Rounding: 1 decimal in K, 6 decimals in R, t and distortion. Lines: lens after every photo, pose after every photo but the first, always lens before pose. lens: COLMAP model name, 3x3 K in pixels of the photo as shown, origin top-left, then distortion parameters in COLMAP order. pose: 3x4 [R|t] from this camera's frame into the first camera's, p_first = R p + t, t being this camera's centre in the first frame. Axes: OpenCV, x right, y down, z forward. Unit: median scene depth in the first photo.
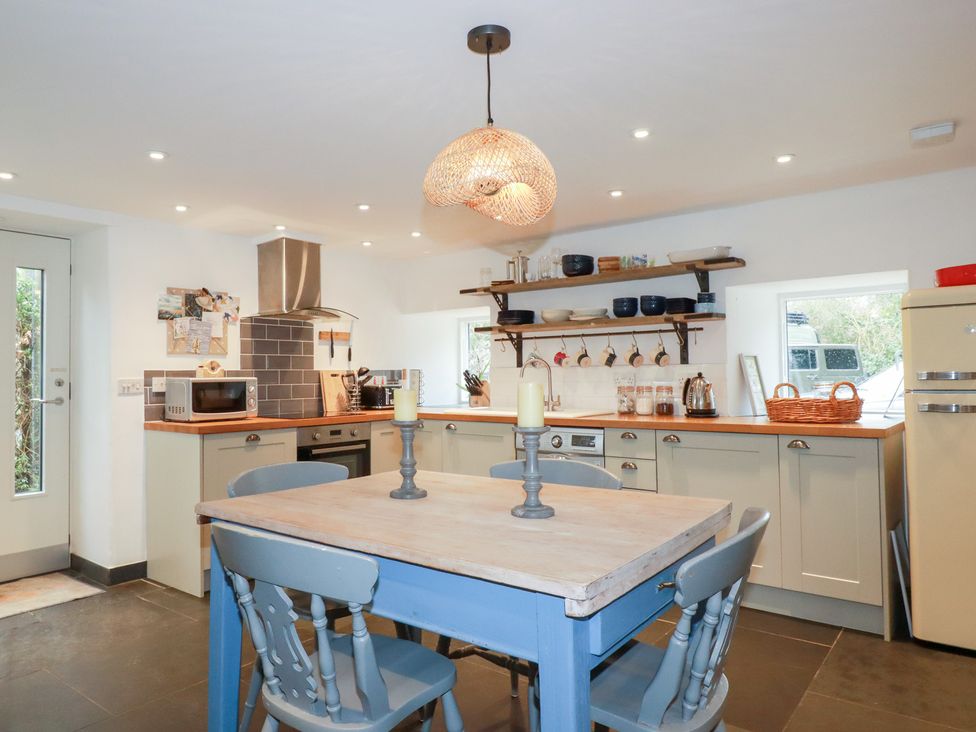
lens RADIAL K [[671.9, 0, 459.4], [0, 671.9, 363.3], [0, 0, 1]] dist [0.002707, -0.004060]
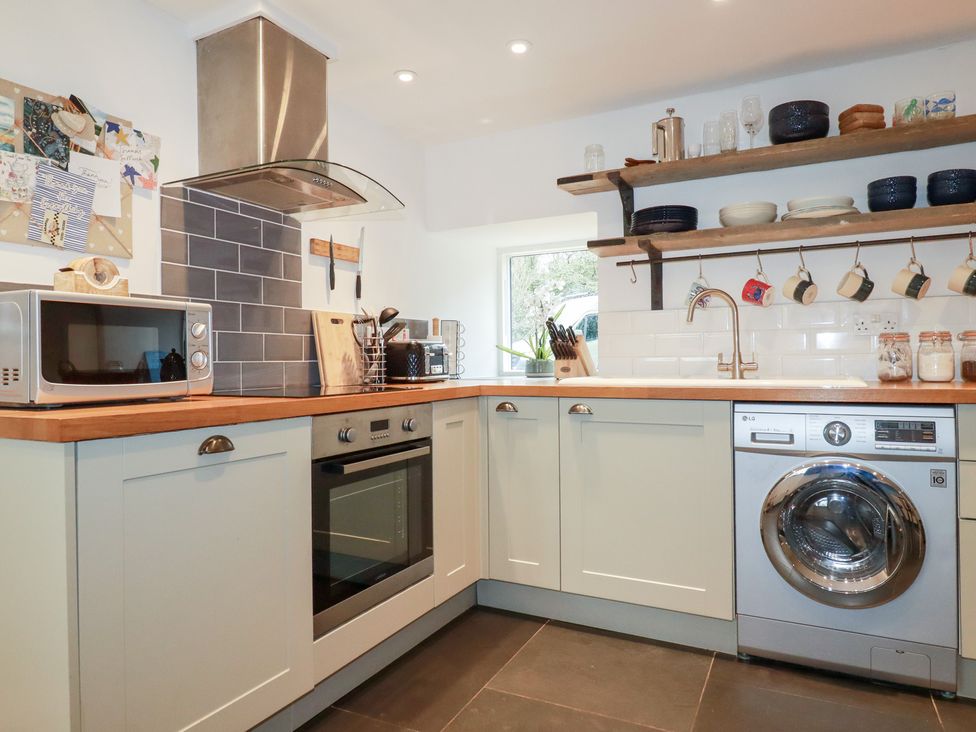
lens RADIAL K [[633.9, 0, 488.0], [0, 633.9, 366.0], [0, 0, 1]] dist [-0.004539, -0.005188]
pose [[0.976872, -0.003428, 0.213798, -0.207630], [-0.001422, 0.999745, 0.022526, 0.050751], [-0.213821, -0.022309, 0.976618, 0.544667]]
